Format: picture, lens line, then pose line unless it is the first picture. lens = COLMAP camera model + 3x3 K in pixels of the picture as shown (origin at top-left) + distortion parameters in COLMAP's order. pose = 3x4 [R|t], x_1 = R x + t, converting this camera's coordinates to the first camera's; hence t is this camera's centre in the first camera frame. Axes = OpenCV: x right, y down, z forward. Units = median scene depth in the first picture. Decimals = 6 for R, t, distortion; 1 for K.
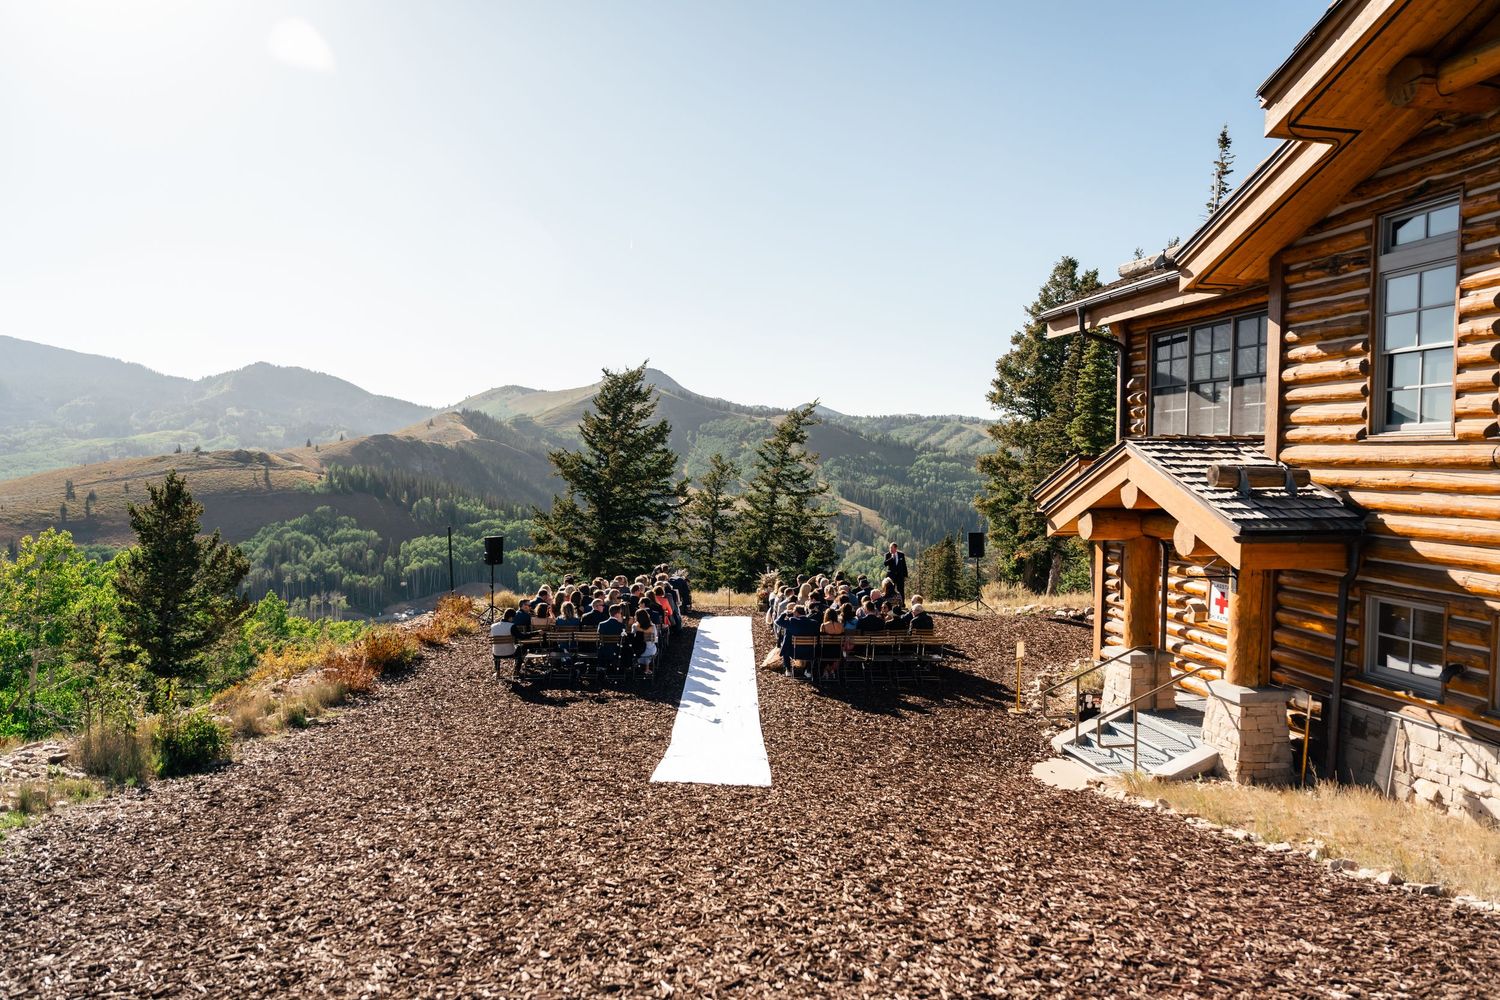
lens RADIAL K [[1036.5, 0, 752.5], [0, 1036.5, 511.1], [0, 0, 1]] dist [-0.004003, -0.004360]
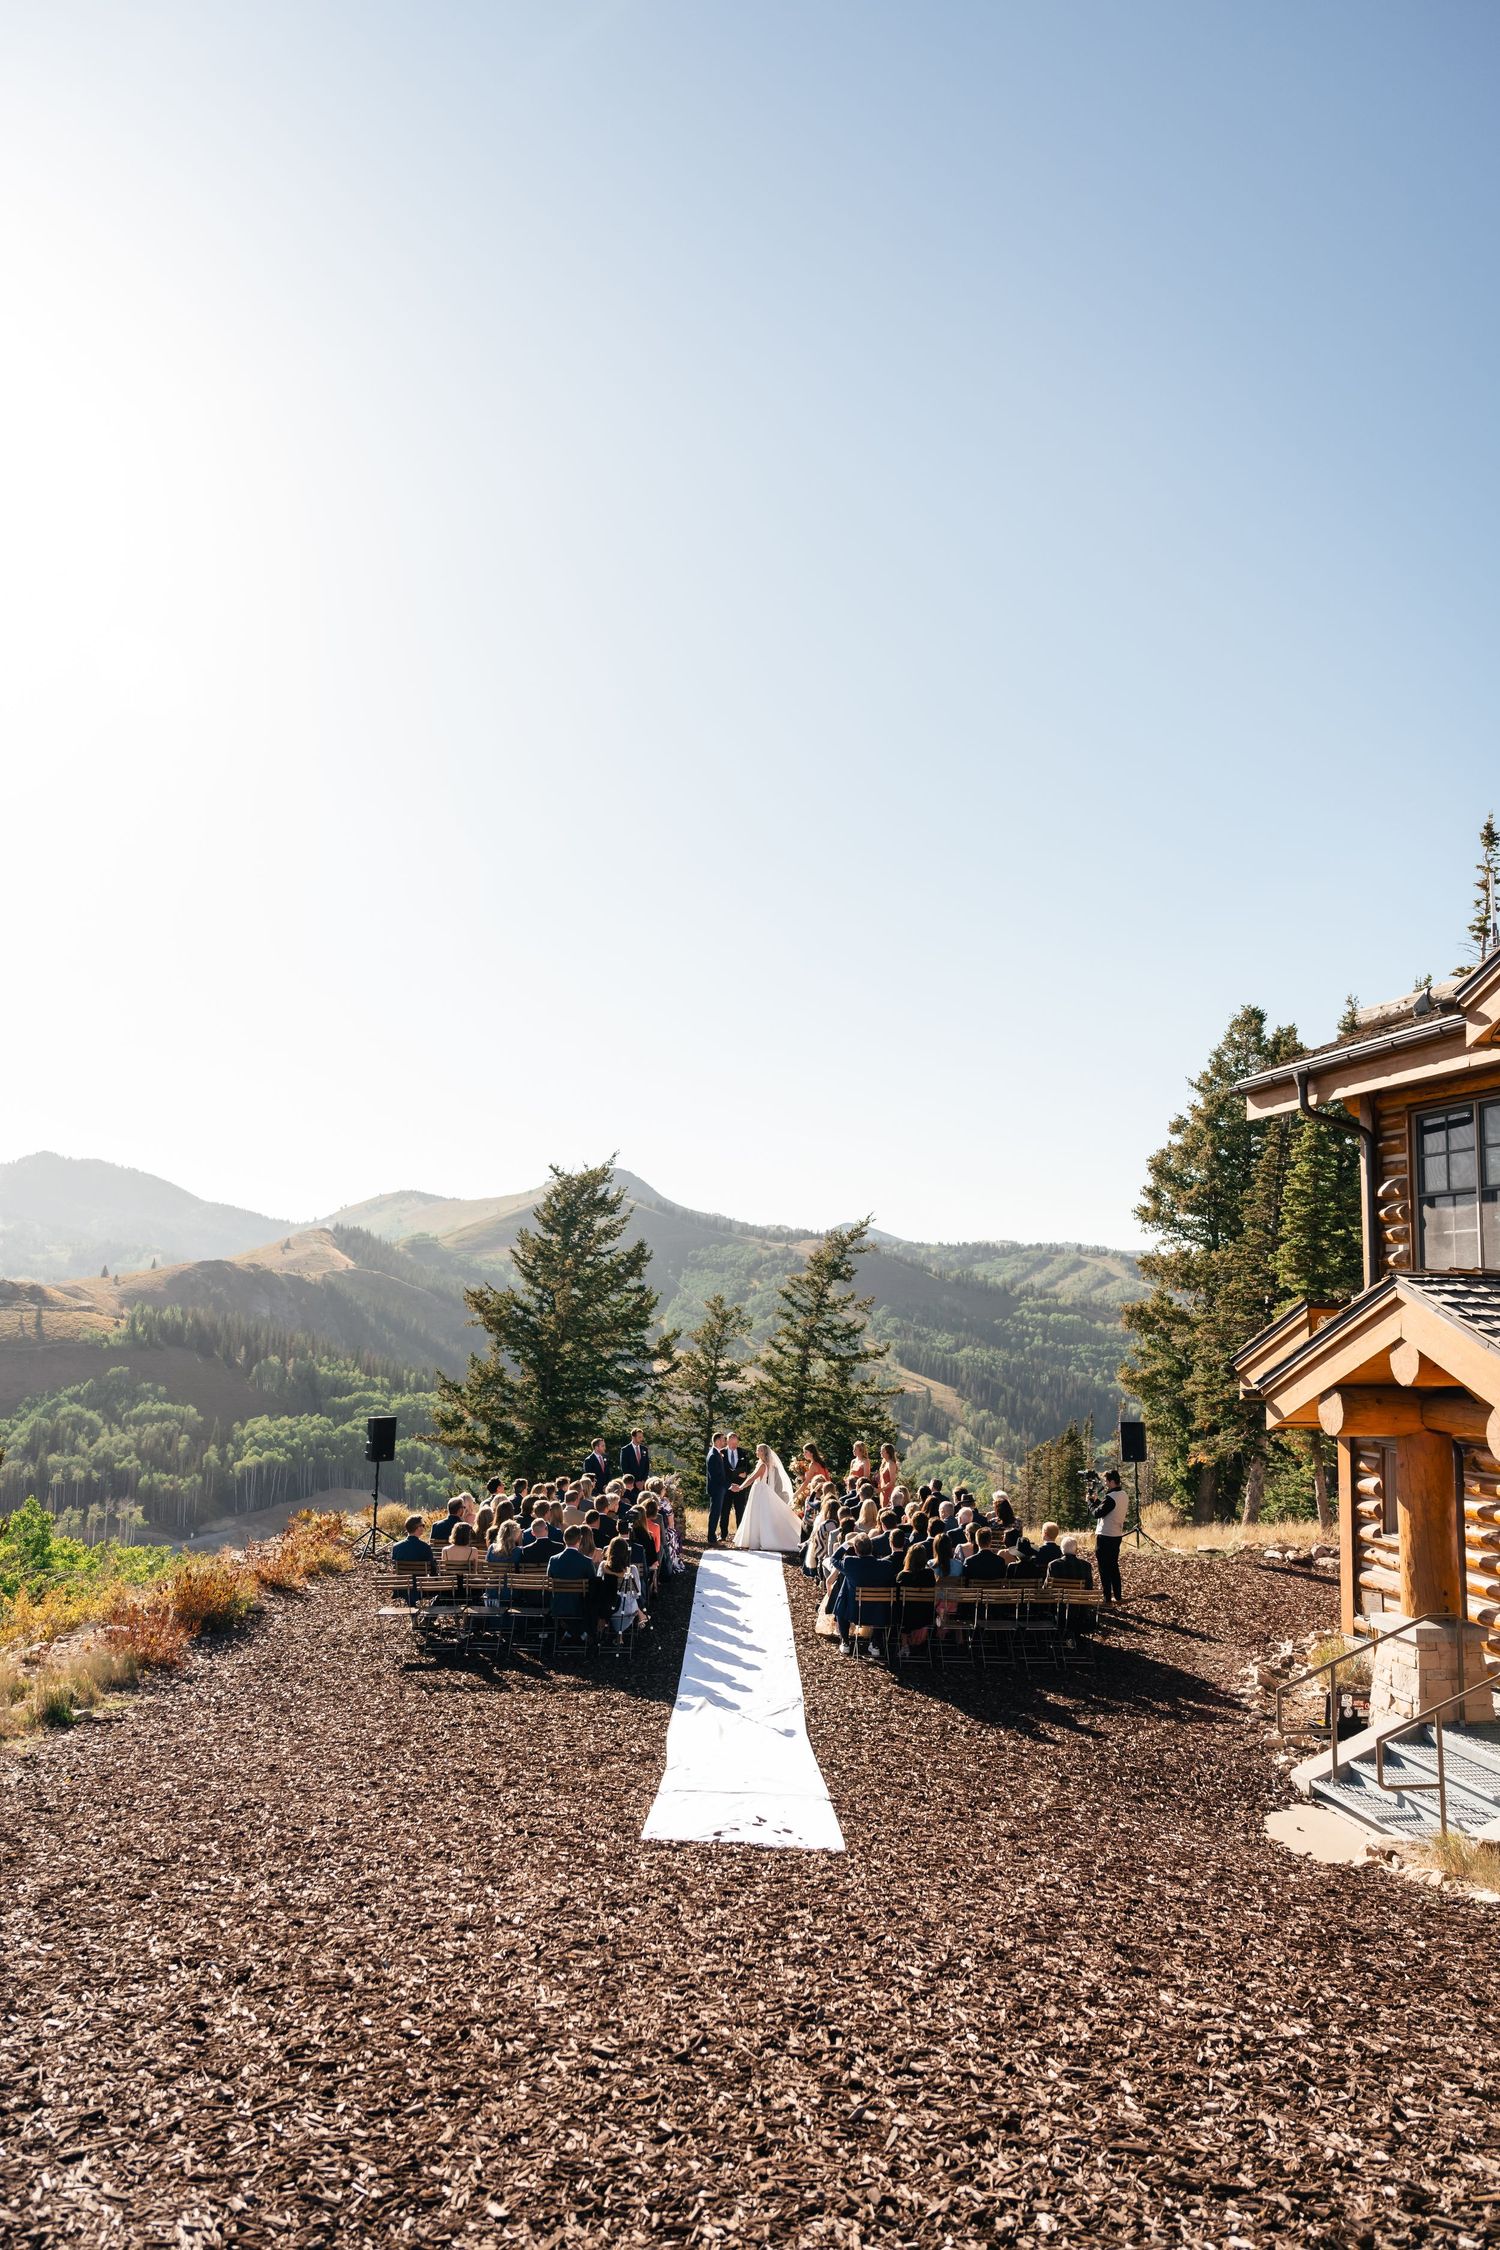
lens RADIAL K [[1554.8, 0, 728.9], [0, 1554.8, 1132.6], [0, 0, 1]] dist [-0.004003, -0.004360]
pose [[0.999642, 0.010955, -0.024425, -0.019955], [-0.014717, 0.987074, -0.159586, 0.001894], [0.022361, 0.159889, 0.986882, 0.037198]]
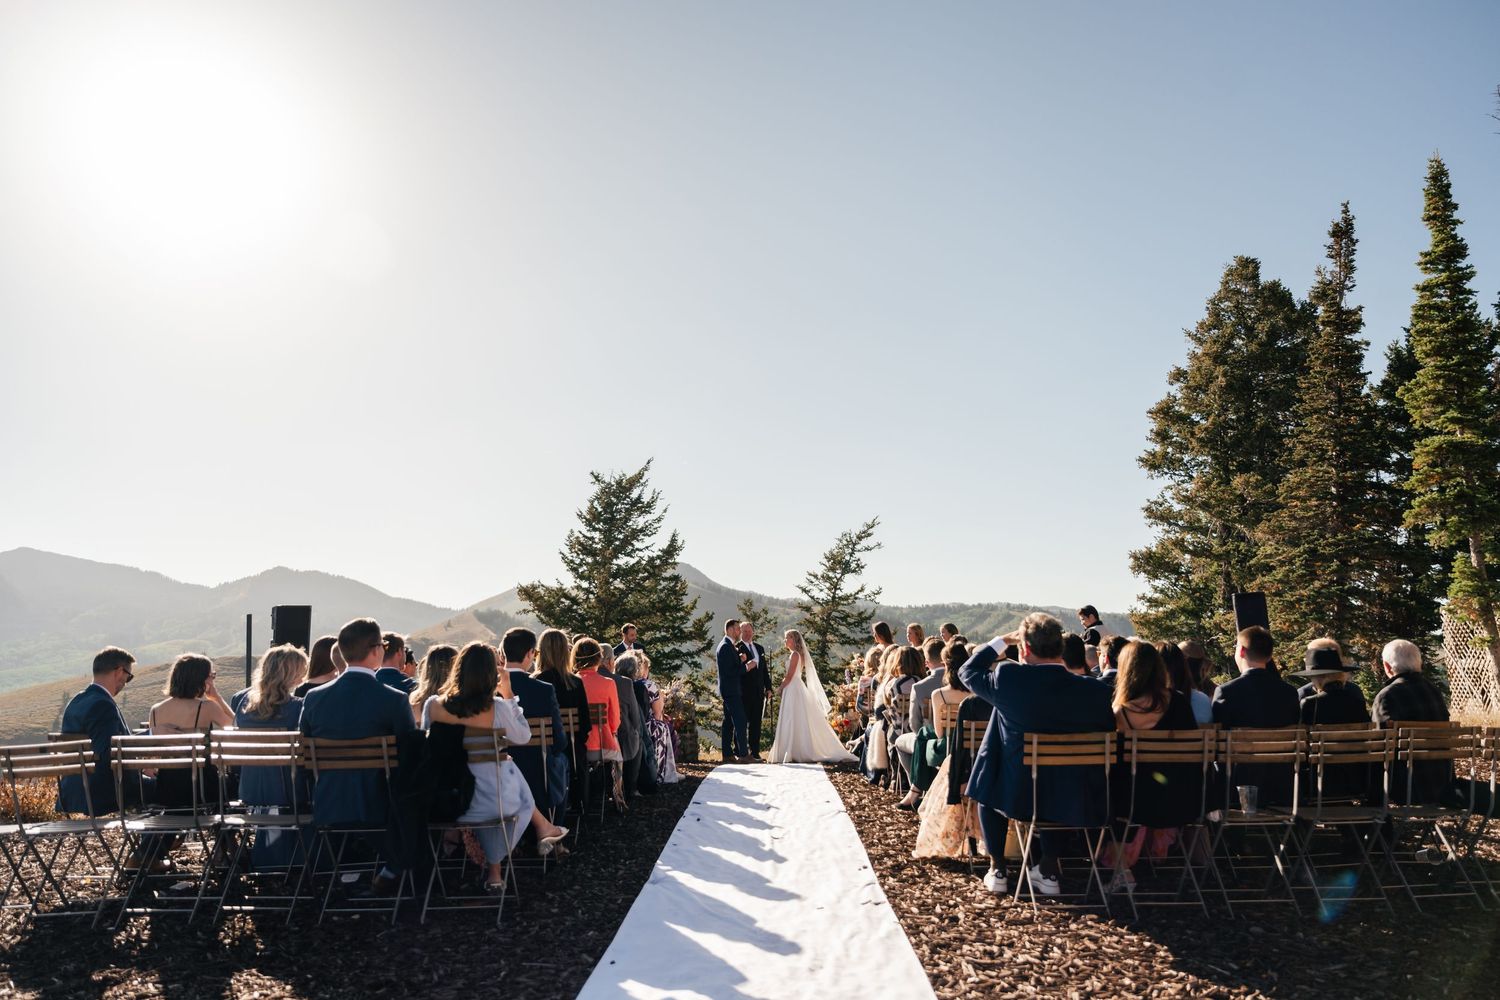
lens RADIAL K [[1095.9, 0, 738.1], [0, 1095.9, 509.2], [0, 0, 1]] dist [-0.015195, 0.002664]
pose [[0.998683, -0.030922, -0.040949, -0.023819], [0.022954, 0.982950, -0.182436, 0.126782], [0.045892, 0.181255, 0.982365, 0.792766]]
